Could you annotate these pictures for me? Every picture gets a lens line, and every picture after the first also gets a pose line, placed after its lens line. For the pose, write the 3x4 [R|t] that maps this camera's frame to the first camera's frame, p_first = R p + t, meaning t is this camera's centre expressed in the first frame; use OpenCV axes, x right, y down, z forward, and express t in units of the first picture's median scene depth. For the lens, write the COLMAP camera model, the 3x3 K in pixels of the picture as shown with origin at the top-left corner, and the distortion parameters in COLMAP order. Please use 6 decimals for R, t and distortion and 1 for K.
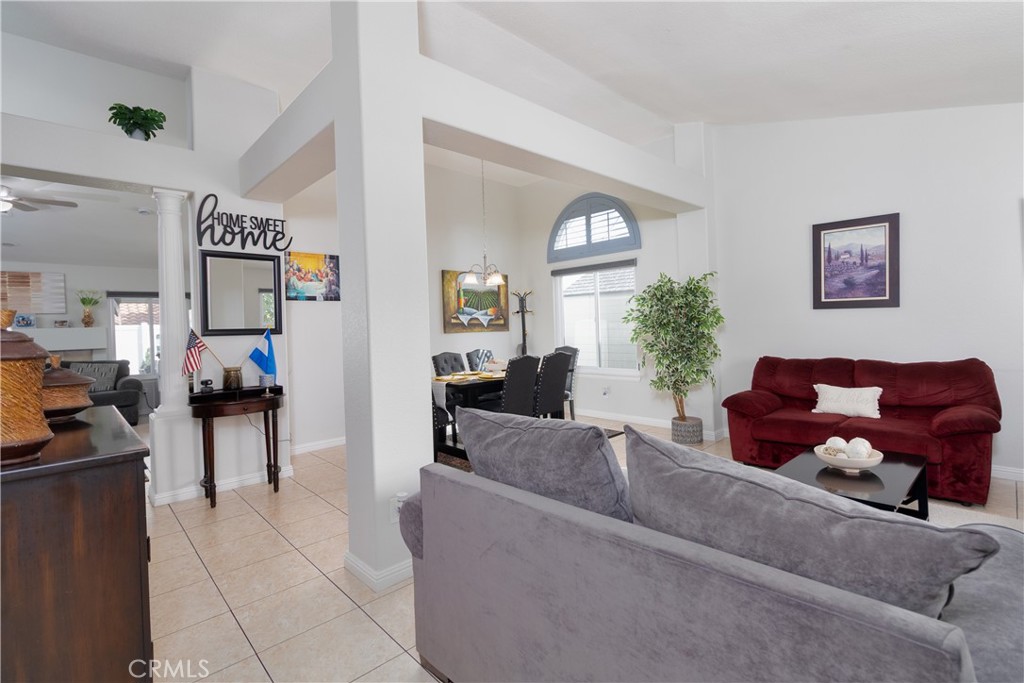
lens RADIAL K [[469.4, 0, 528.3], [0, 469.4, 326.0], [0, 0, 1]] dist [0.001116, -0.000368]
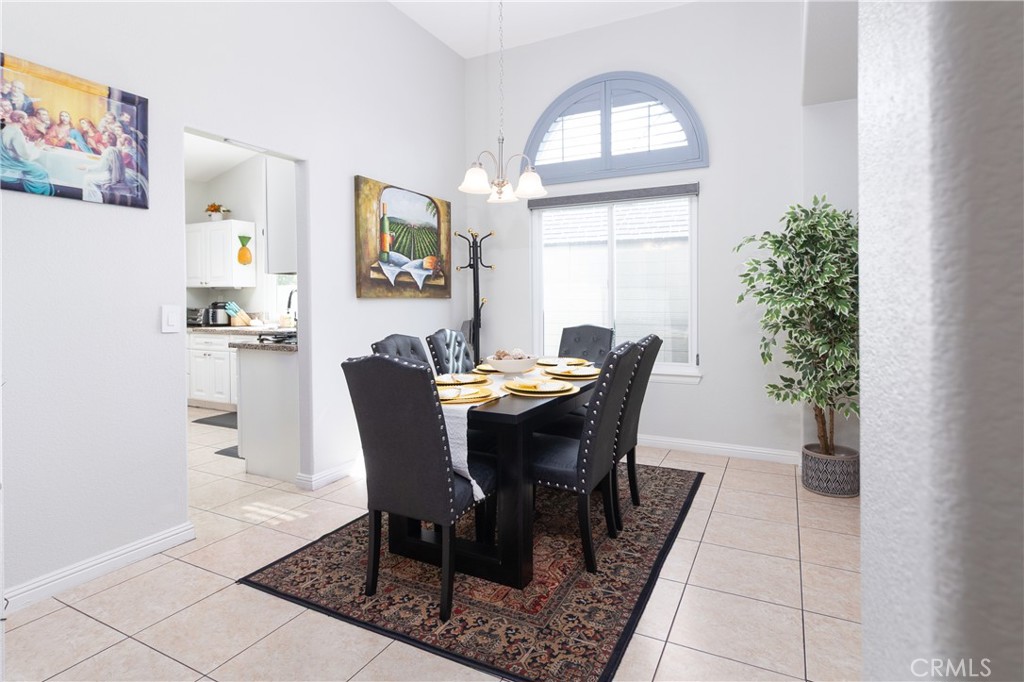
lens RADIAL K [[543.3, 0, 511.7], [0, 543.3, 317.4], [0, 0, 1]] dist [0.004732, 0.000777]
pose [[0.948455, 0.016042, 0.316506, -0.235263], [-0.024158, 0.999472, 0.021735, 0.023135], [-0.315990, -0.028261, 0.948341, 0.418130]]
